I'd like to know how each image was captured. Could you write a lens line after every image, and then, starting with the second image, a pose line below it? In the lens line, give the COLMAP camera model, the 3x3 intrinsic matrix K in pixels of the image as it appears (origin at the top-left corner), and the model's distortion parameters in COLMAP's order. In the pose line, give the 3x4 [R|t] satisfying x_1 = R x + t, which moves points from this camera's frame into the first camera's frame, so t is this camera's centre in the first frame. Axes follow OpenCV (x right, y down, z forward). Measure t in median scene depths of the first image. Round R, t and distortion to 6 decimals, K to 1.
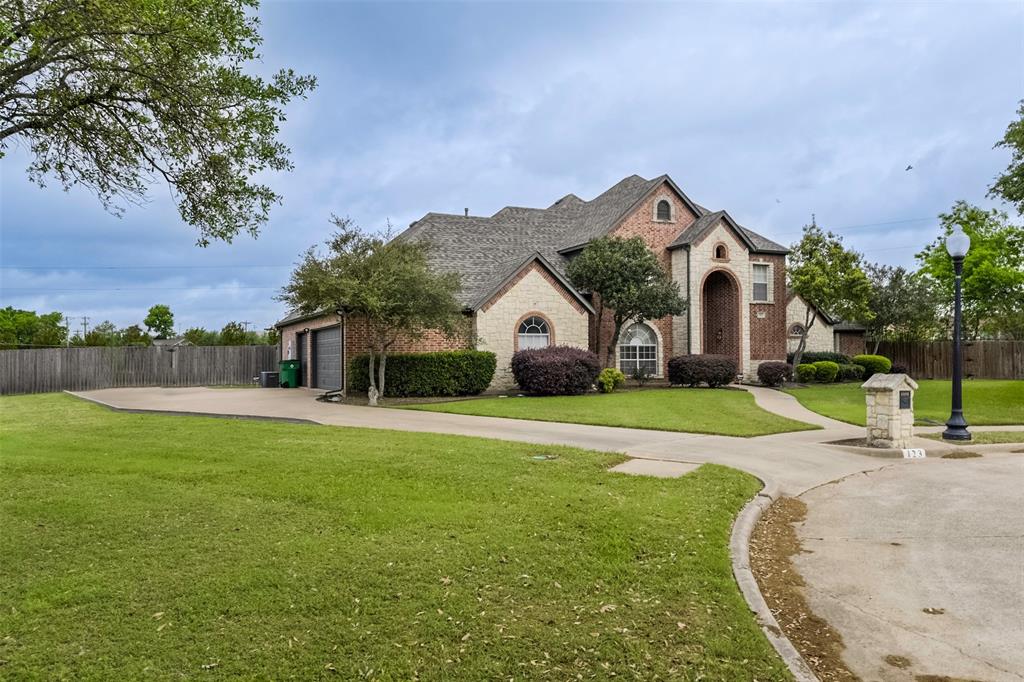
lens RADIAL K [[778.8, 0, 512.9], [0, 778.8, 338.0], [0, 0, 1]] dist [0.007052, 0.002144]
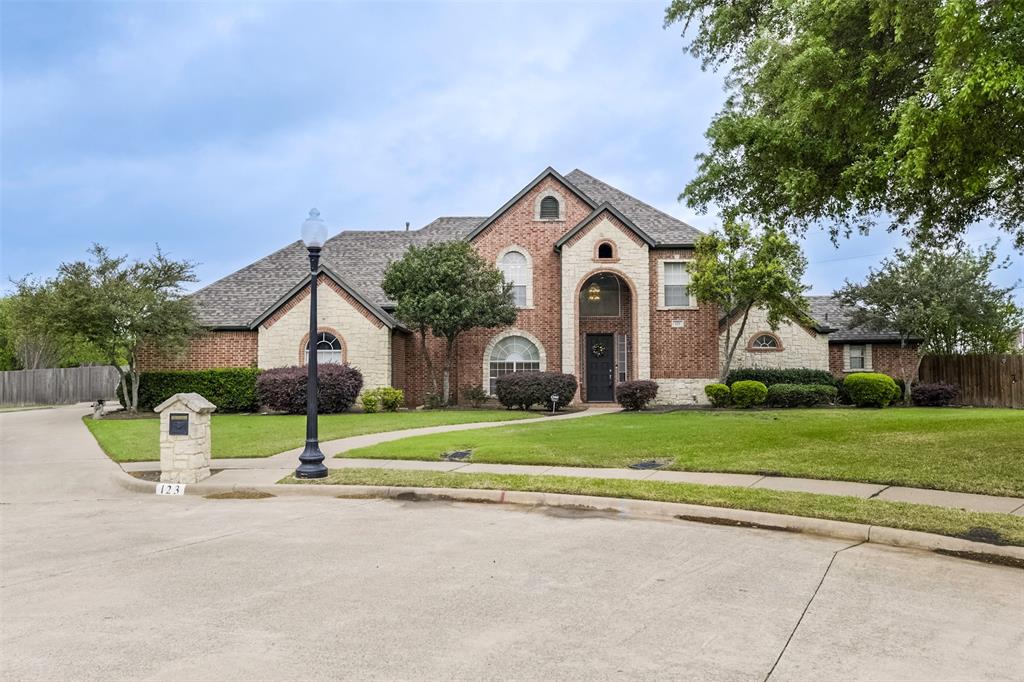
lens RADIAL K [[793.1, 0, 512.0], [0, 793.1, 345.4], [0, 0, 1]] dist [0.000021, 0.000210]
pose [[0.894904, -0.013972, -0.446040, 0.556237], [0.007938, 0.999850, -0.015393, 0.004846], [0.446189, 0.010234, 0.894880, 0.184180]]
